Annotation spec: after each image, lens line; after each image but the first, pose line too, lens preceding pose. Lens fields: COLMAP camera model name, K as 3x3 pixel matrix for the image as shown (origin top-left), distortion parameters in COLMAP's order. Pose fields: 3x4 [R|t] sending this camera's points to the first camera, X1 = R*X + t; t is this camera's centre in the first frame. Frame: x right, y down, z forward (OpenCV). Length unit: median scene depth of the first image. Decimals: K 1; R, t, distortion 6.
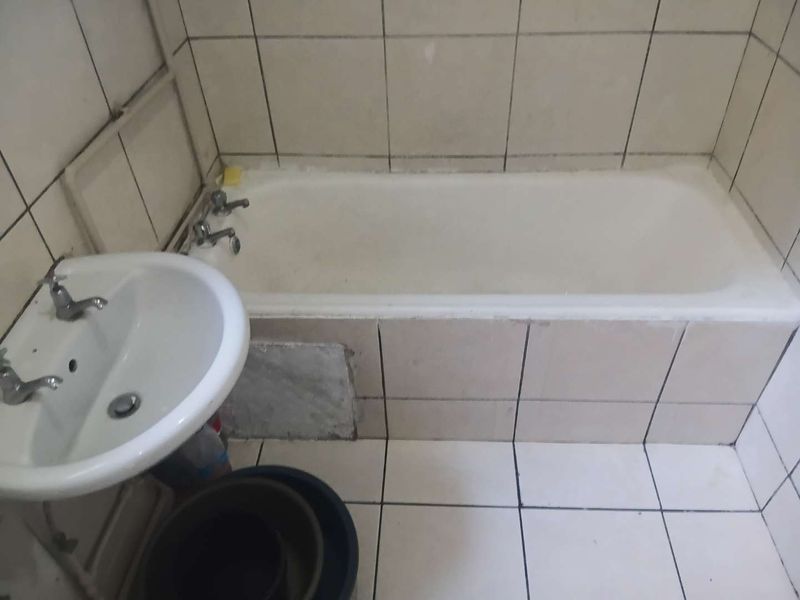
lens RADIAL K [[610.2, 0, 402.2], [0, 610.2, 297.9], [0, 0, 1]] dist [0.033057, -0.085342]
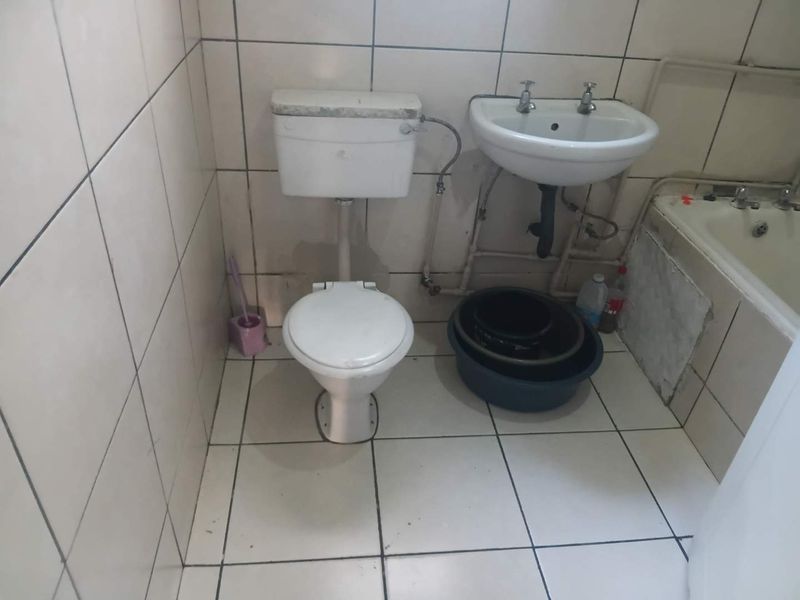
lens RADIAL K [[610.2, 0, 398.2], [0, 610.2, 301.8], [0, 0, 1]] dist [0.033057, -0.085342]
pose [[0.138645, 0.580982, -0.802021, 0.700566], [-0.699573, 0.630675, 0.335925, 0.098888], [0.700981, 0.514498, 0.493880, 0.059321]]
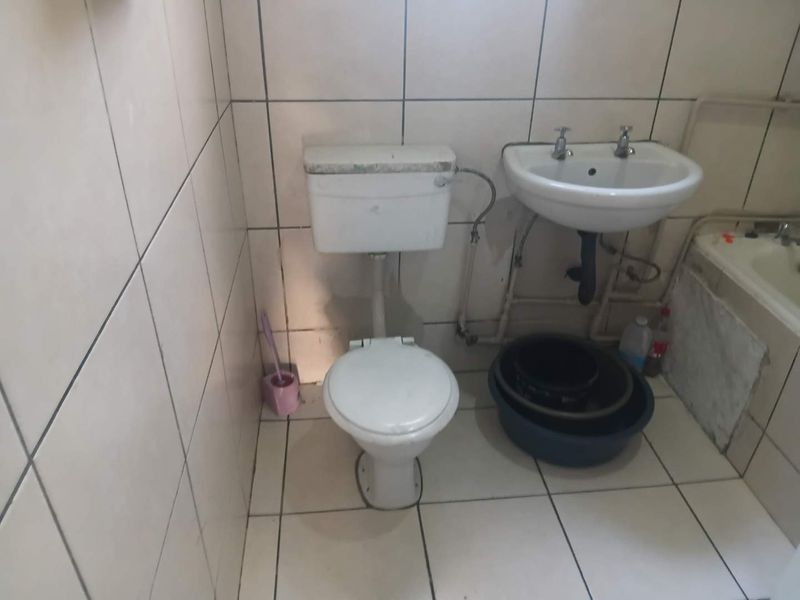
lens RADIAL K [[610.2, 0, 397.4], [0, 610.2, 297.7], [0, 0, 1]] dist [0.033057, -0.085342]
pose [[0.146985, 0.533342, -0.833032, 0.634938], [-0.668657, 0.674179, 0.313656, 0.113948], [0.728898, 0.510910, 0.455717, 0.011623]]
